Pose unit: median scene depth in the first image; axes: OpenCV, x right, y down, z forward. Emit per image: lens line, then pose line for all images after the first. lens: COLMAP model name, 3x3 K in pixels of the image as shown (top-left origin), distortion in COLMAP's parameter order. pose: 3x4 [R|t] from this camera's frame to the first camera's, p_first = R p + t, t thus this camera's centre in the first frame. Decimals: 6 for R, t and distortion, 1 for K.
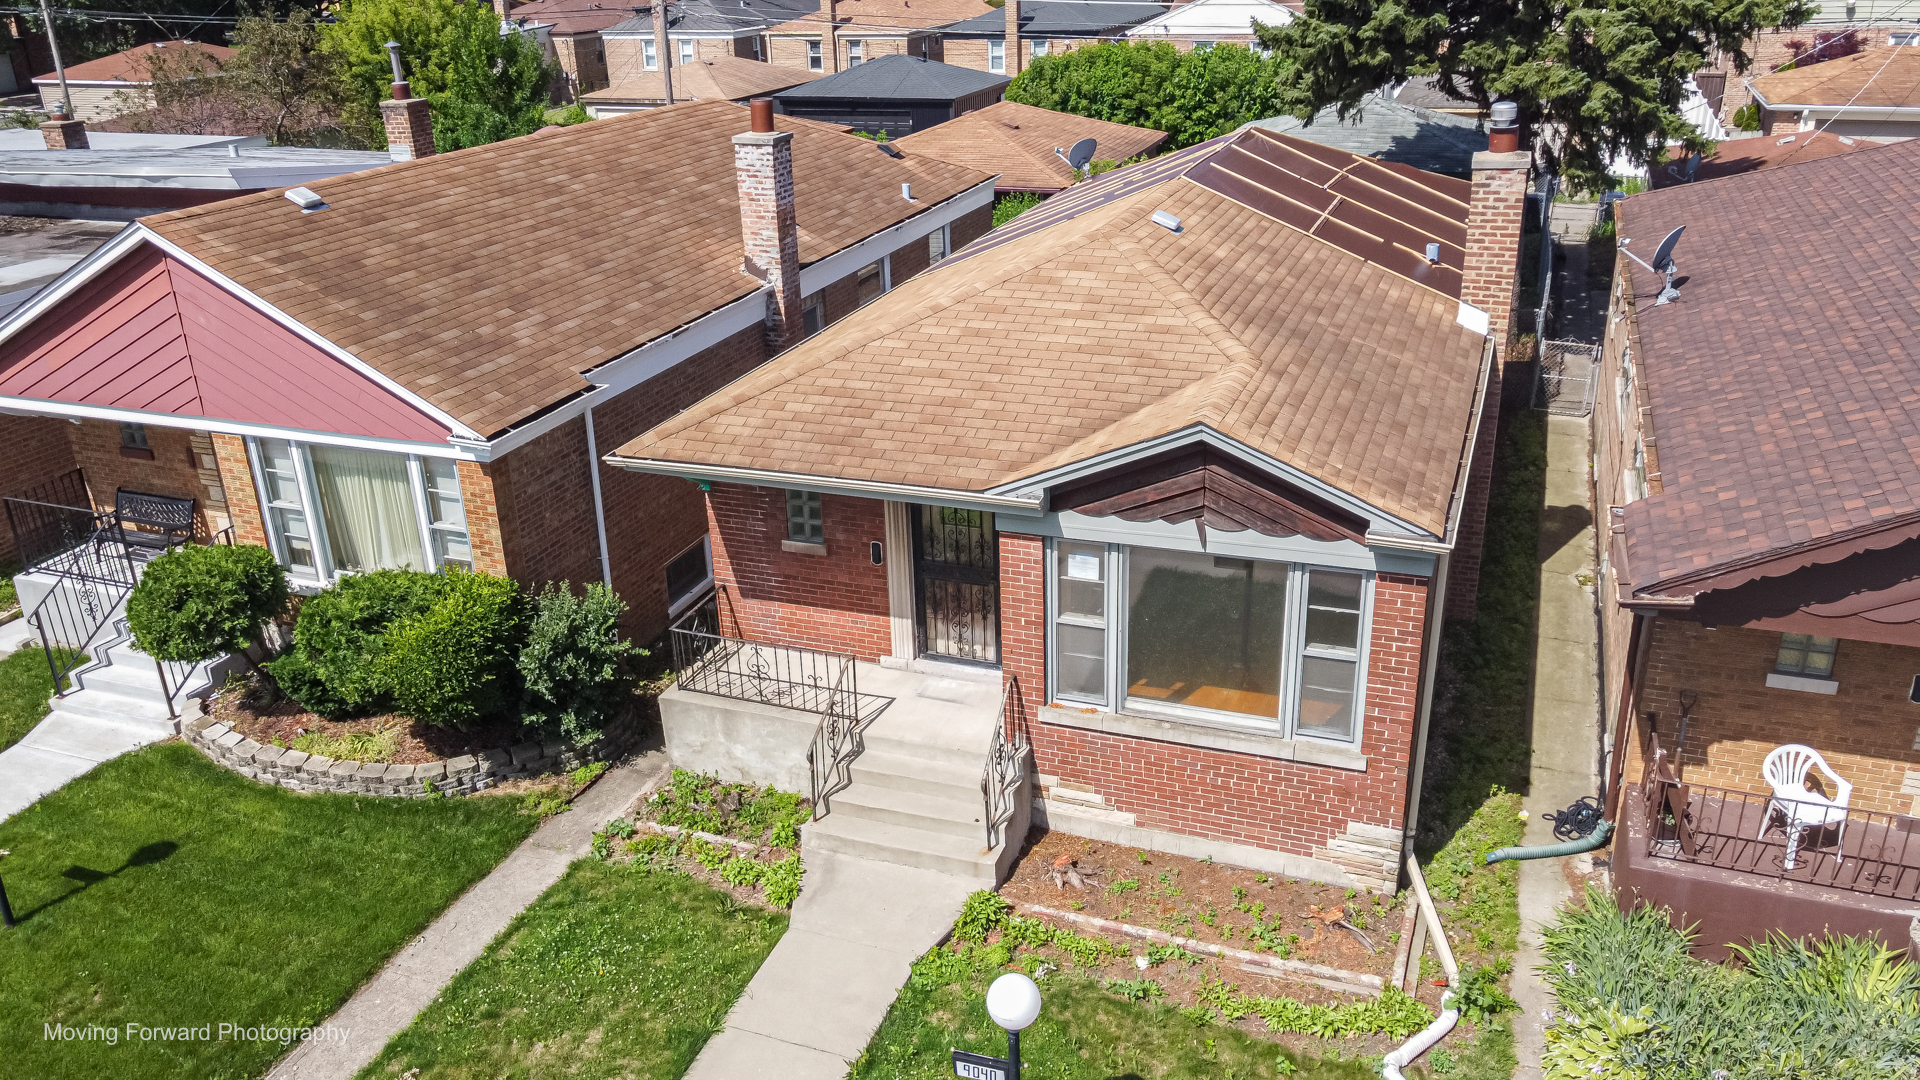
lens RADIAL K [[1462.2, 0, 961.9], [0, 1462.2, 544.7], [0, 0, 1]] dist [-0.002789, 0.029515]
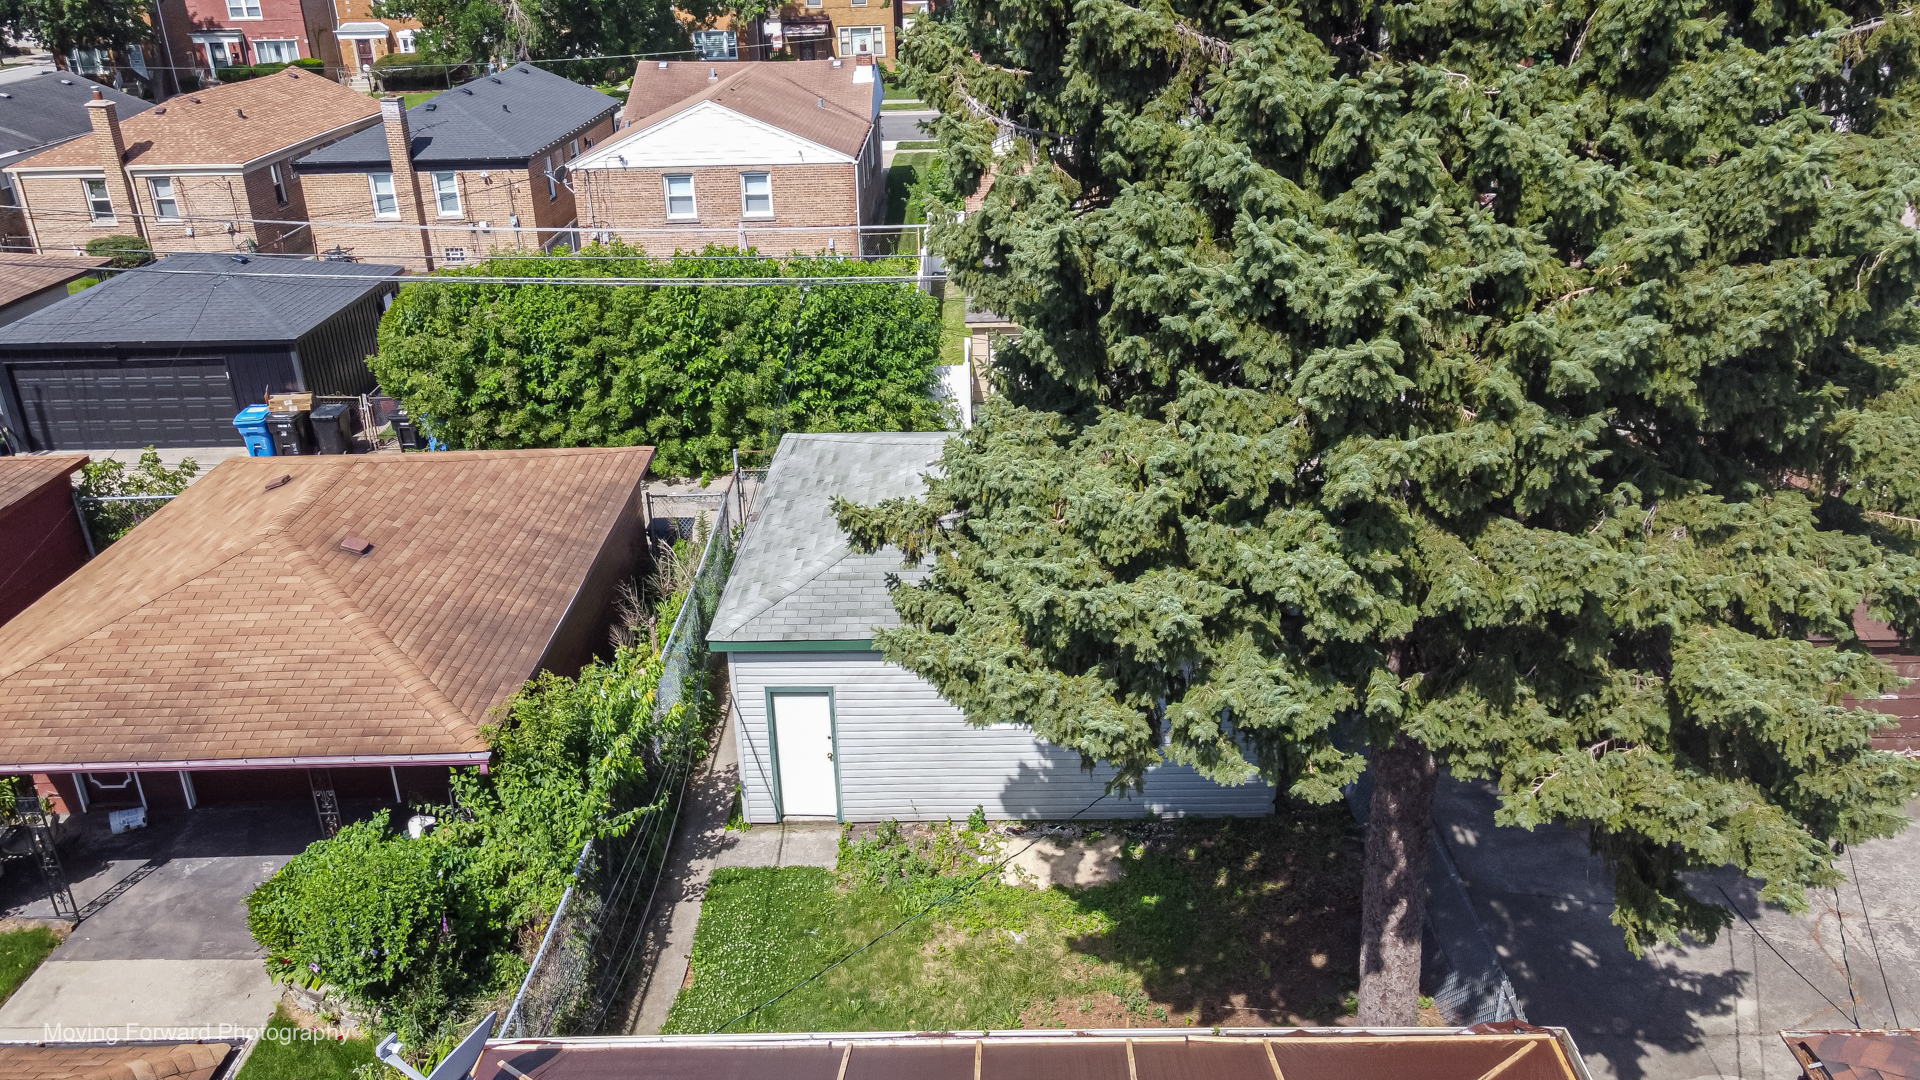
lens RADIAL K [[1462.2, 0, 971.8], [0, 1462.2, 534.1], [0, 0, 1]] dist [-0.002789, 0.029515]
pose [[0.937070, -0.135801, 0.321649, 0.187904], [0.134866, 0.990541, 0.025301, -0.710665], [-0.322043, 0.019671, 0.946521, 1.140928]]
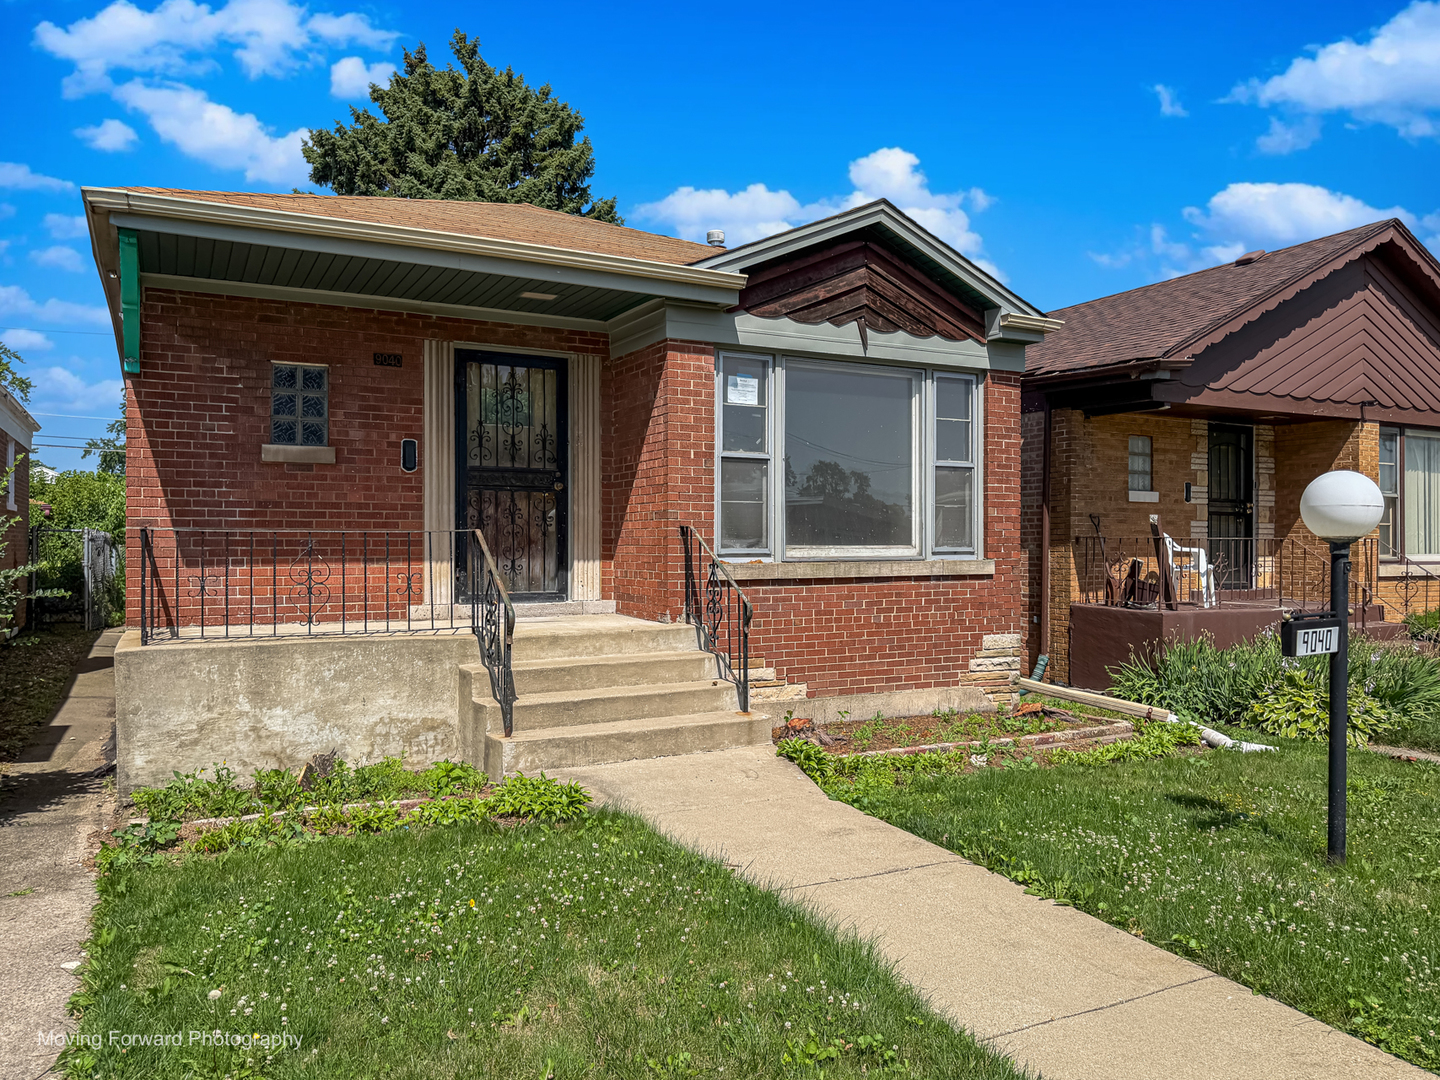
lens RADIAL K [[1035.2, 0, 723.7], [0, 1035.2, 555.3], [0, 0, 1]] dist [0.006648, -0.033685]
pose [[0.653202, 0.023480, 0.756819, -0.377335], [0.277210, 0.922709, -0.267884, 0.256755], [-0.704614, 0.384781, 0.596207, 0.605621]]
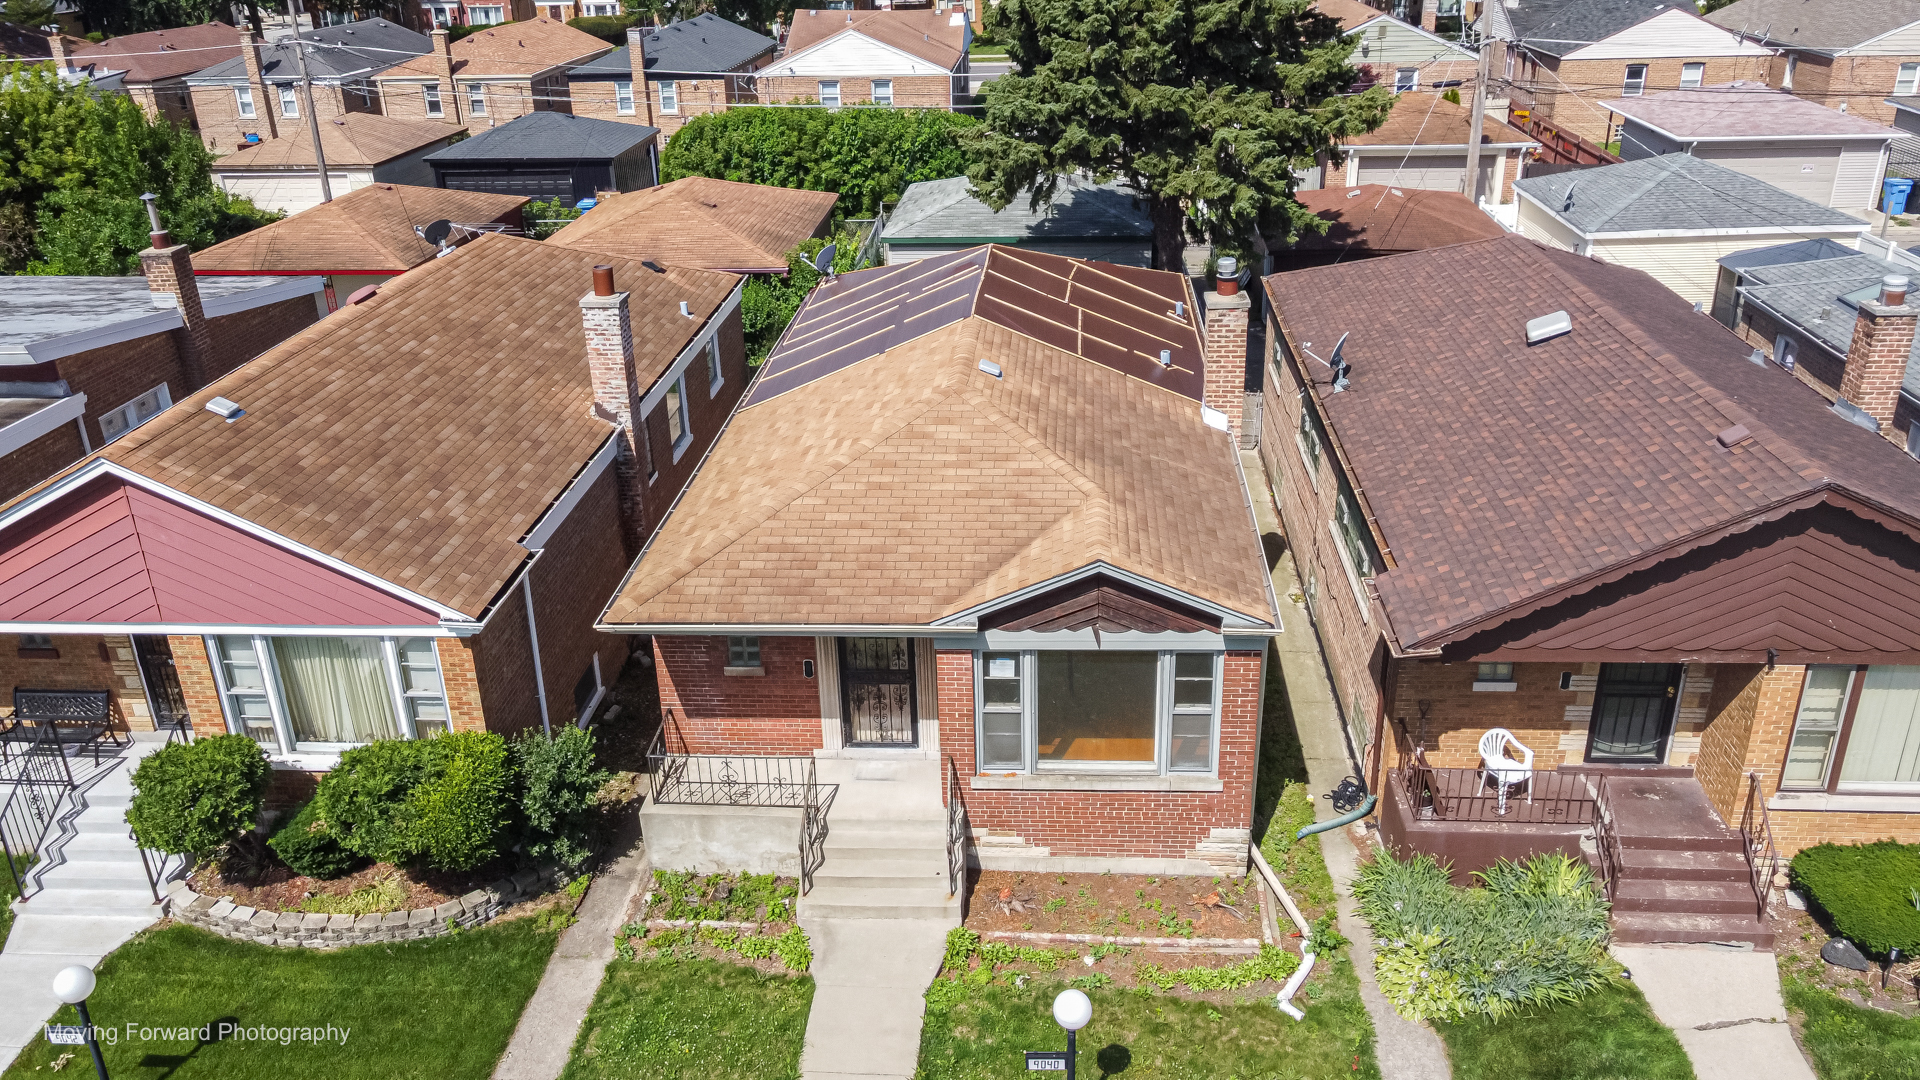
lens RADIAL K [[1462.2, 0, 964.1], [0, 1462.2, 541.9], [0, 0, 1]] dist [-0.002789, 0.029515]
pose [[0.957761, -0.112690, 0.264567, -0.256642], [0.109624, 0.993623, 0.026377, -0.122839], [-0.265852, 0.003740, 0.964007, -0.223511]]
